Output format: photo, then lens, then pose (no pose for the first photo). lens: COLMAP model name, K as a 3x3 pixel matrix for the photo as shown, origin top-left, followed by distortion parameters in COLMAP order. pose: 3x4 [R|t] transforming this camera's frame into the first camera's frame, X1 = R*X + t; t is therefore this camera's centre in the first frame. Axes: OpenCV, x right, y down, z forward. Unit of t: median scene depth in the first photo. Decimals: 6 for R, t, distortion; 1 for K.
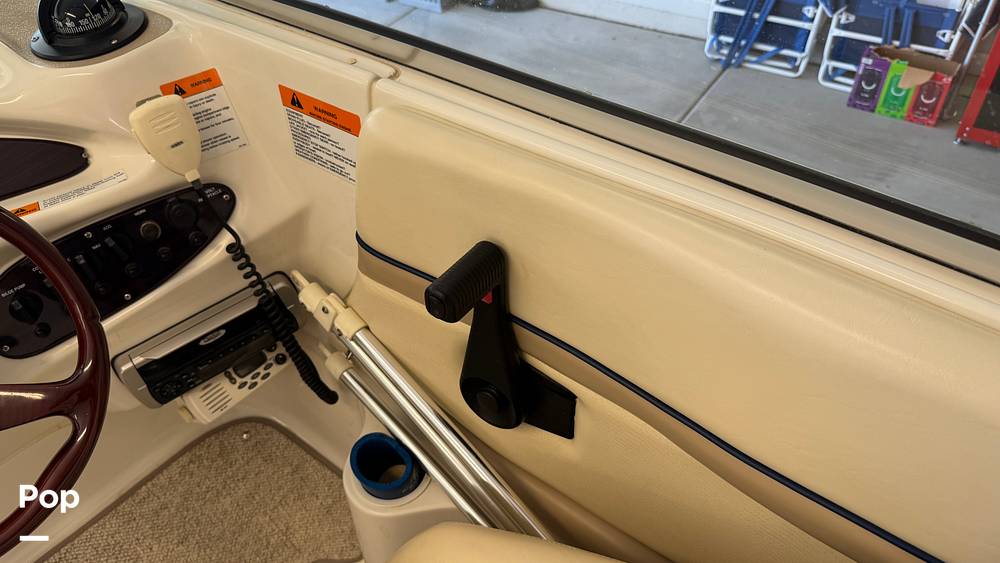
lens RADIAL K [[728.2, 0, 501.5], [0, 728.2, 299.3], [0, 0, 1]] dist [0.044448, -0.095062]
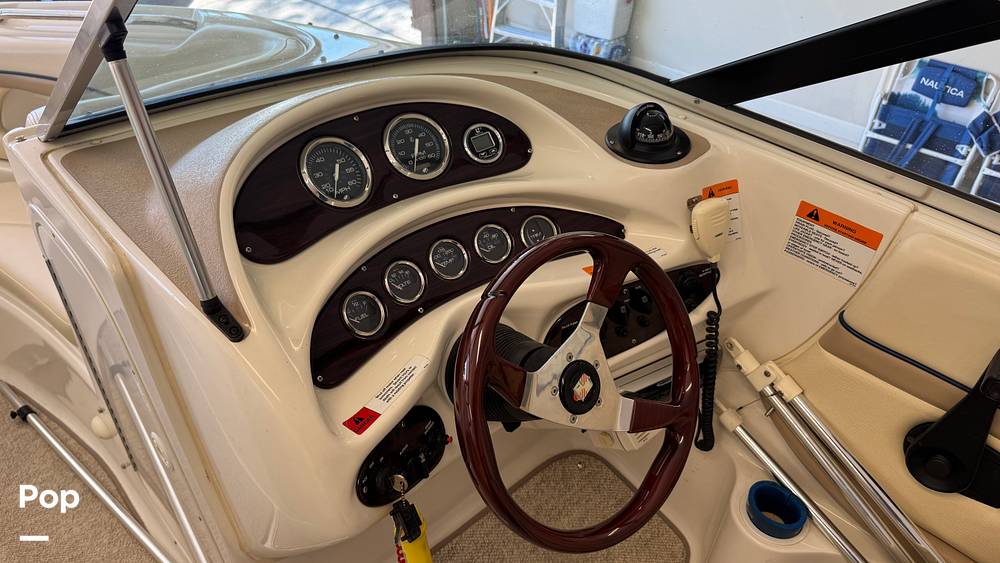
lens RADIAL K [[717.6, 0, 500.0], [0, 717.6, 281.5], [0, 0, 1]] dist [0.089729, -0.125431]
pose [[0.988804, 0.138692, -0.055047, -0.647112], [-0.144172, 0.983104, -0.112785, 0.065597], [0.038475, 0.119459, 0.992093, -0.261095]]
